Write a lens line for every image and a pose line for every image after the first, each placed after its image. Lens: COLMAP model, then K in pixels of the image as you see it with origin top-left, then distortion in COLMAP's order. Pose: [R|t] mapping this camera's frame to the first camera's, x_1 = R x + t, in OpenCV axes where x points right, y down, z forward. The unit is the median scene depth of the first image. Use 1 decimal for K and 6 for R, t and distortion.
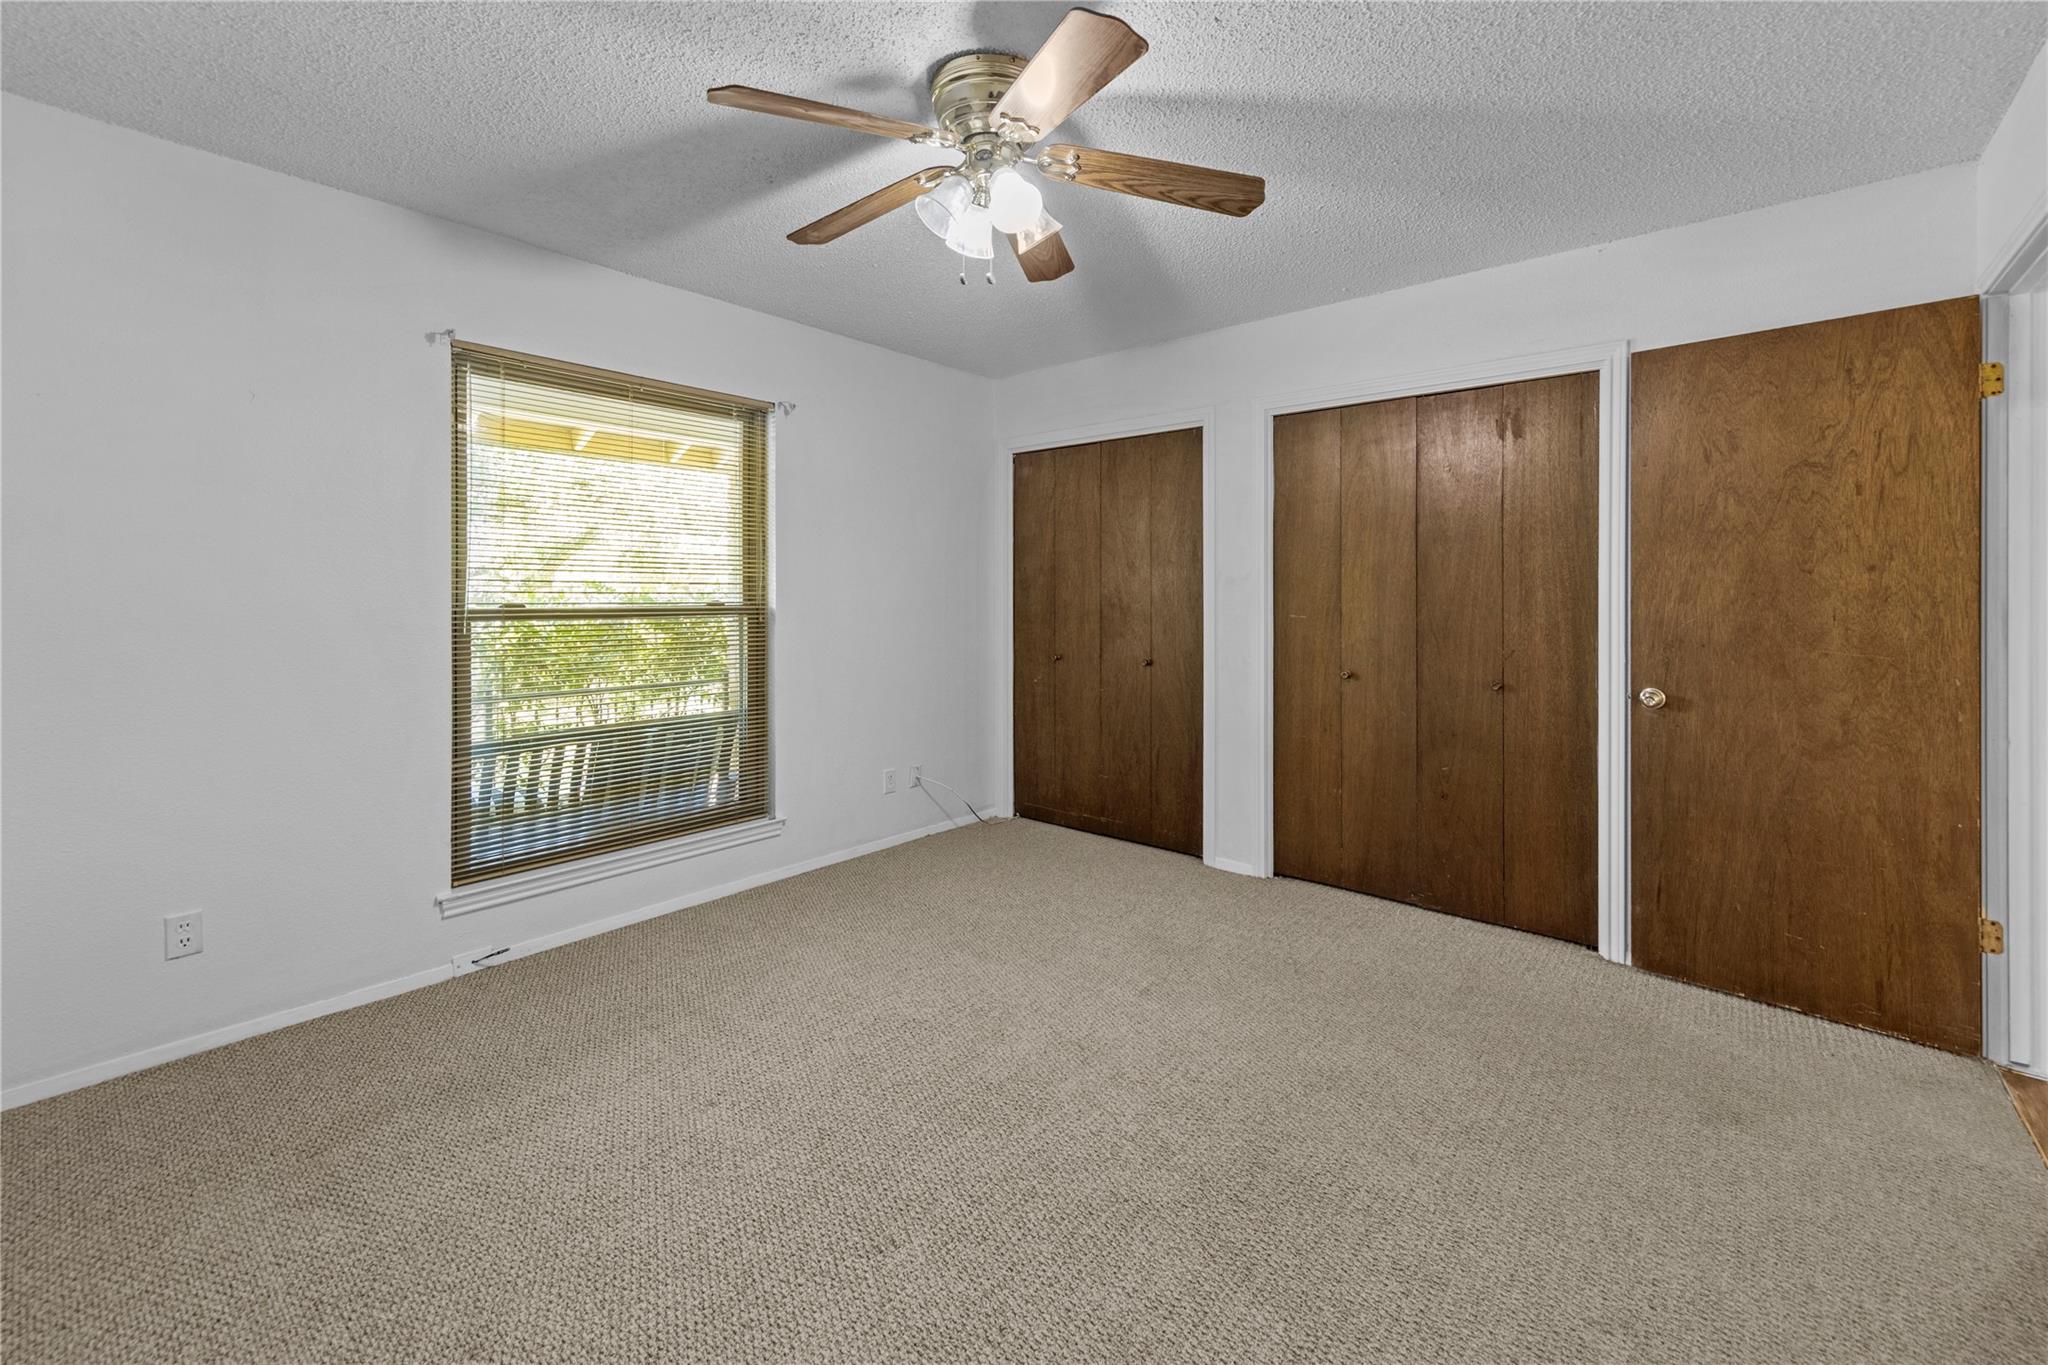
lens RADIAL K [[836.4, 0, 1019.1], [0, 836.4, 607.8], [0, 0, 1]] dist [0.001385, 0.000134]
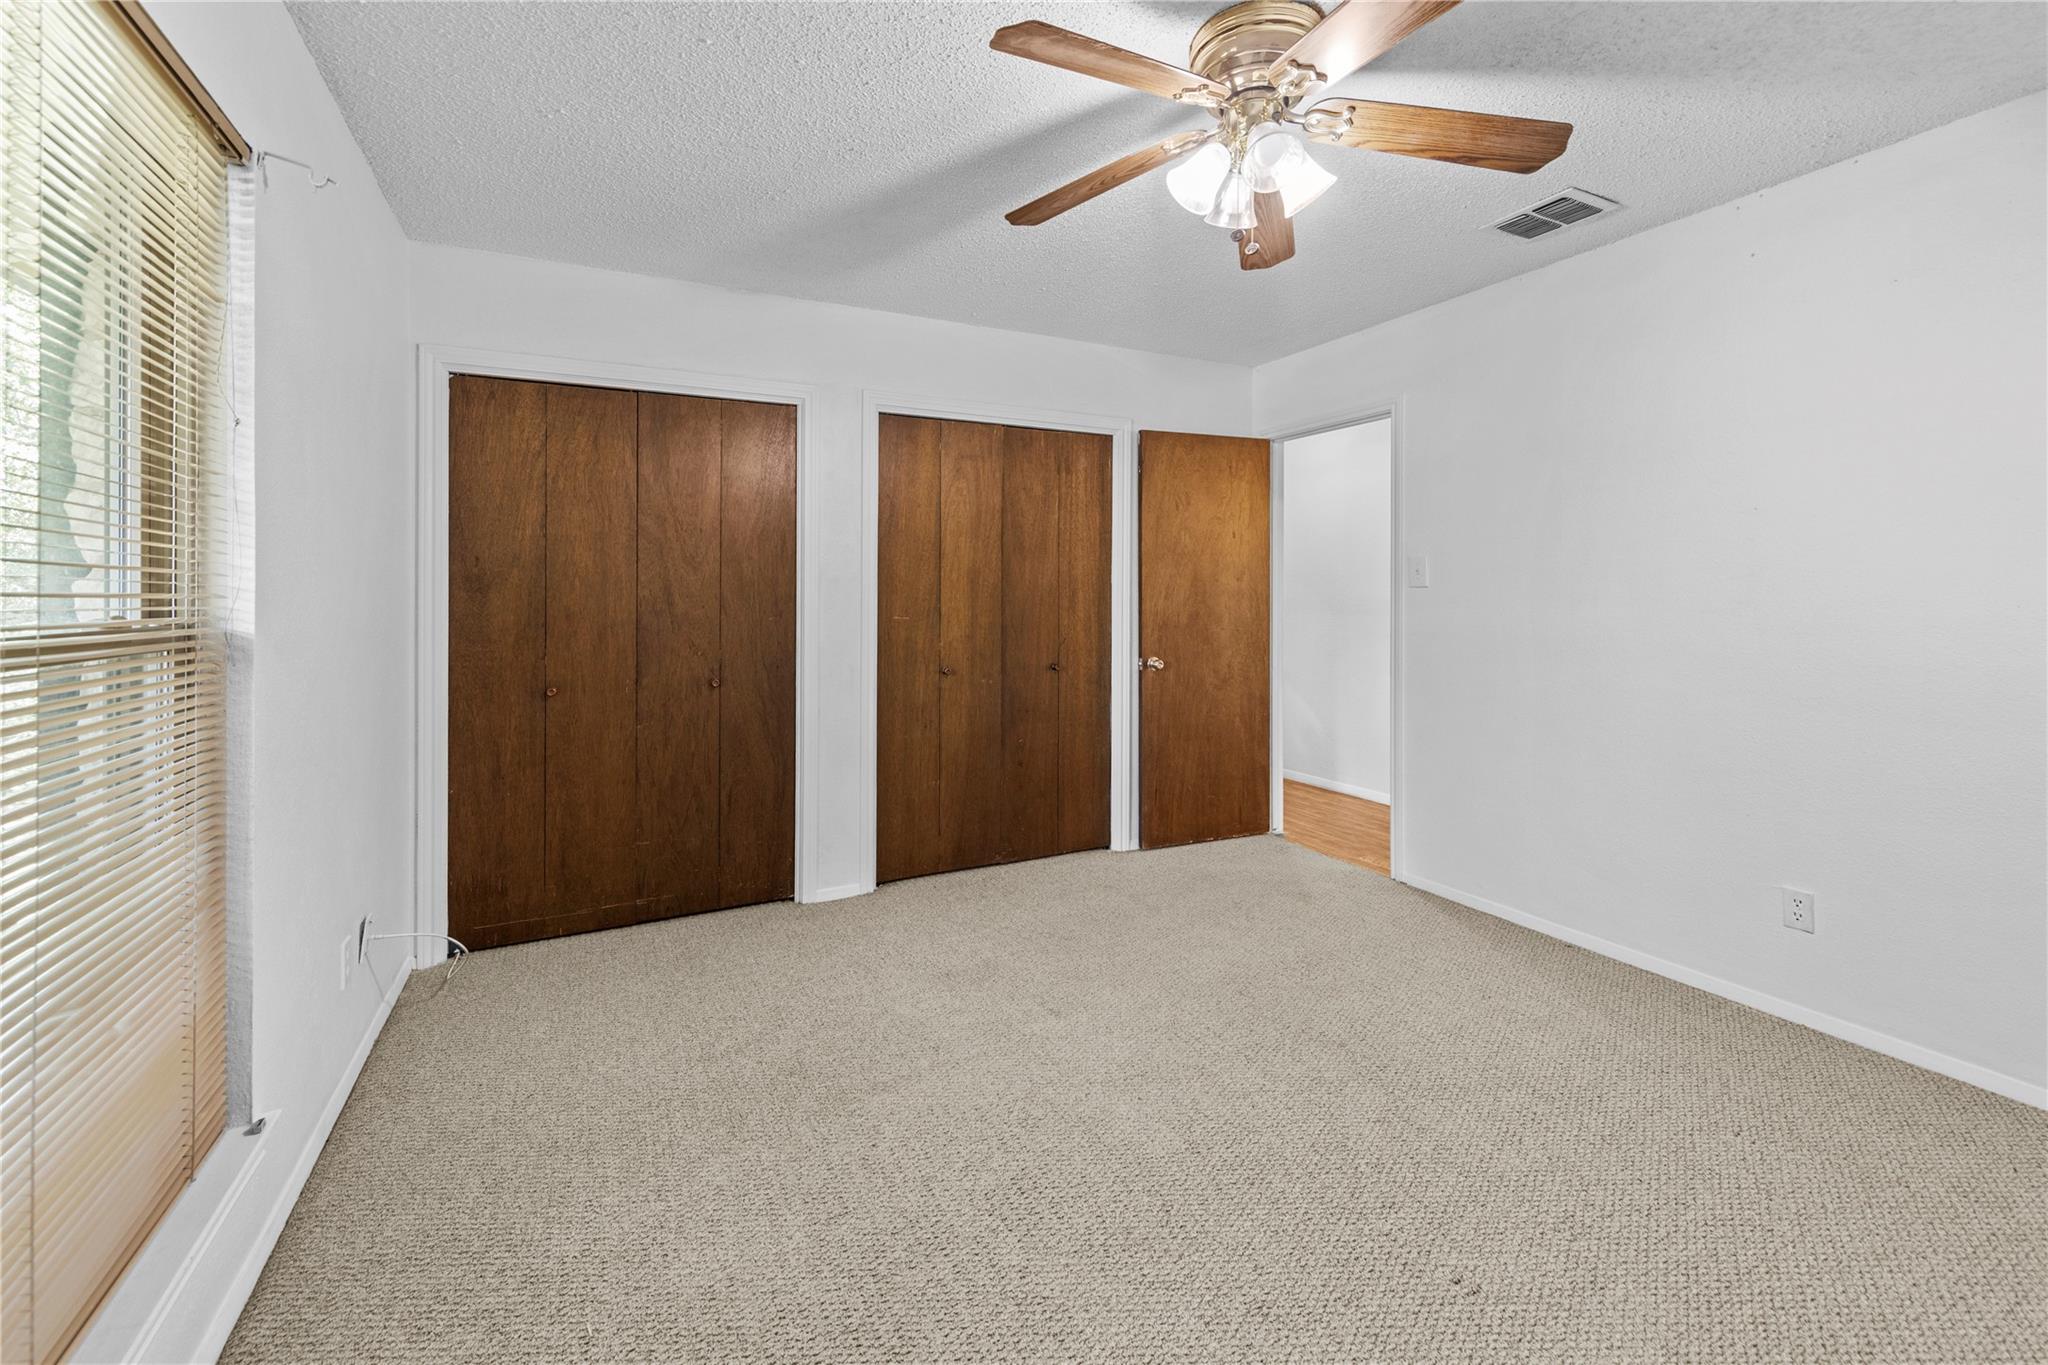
lens RADIAL K [[836.4, 0, 1019.1], [0, 836.4, 607.8], [0, 0, 1]] dist [0.001385, 0.000134]
pose [[0.392571, -0.017272, 0.919560, -0.641297], [0.020834, 0.999734, 0.009883, -0.010763], [-0.919486, 0.015279, 0.392826, 0.571699]]
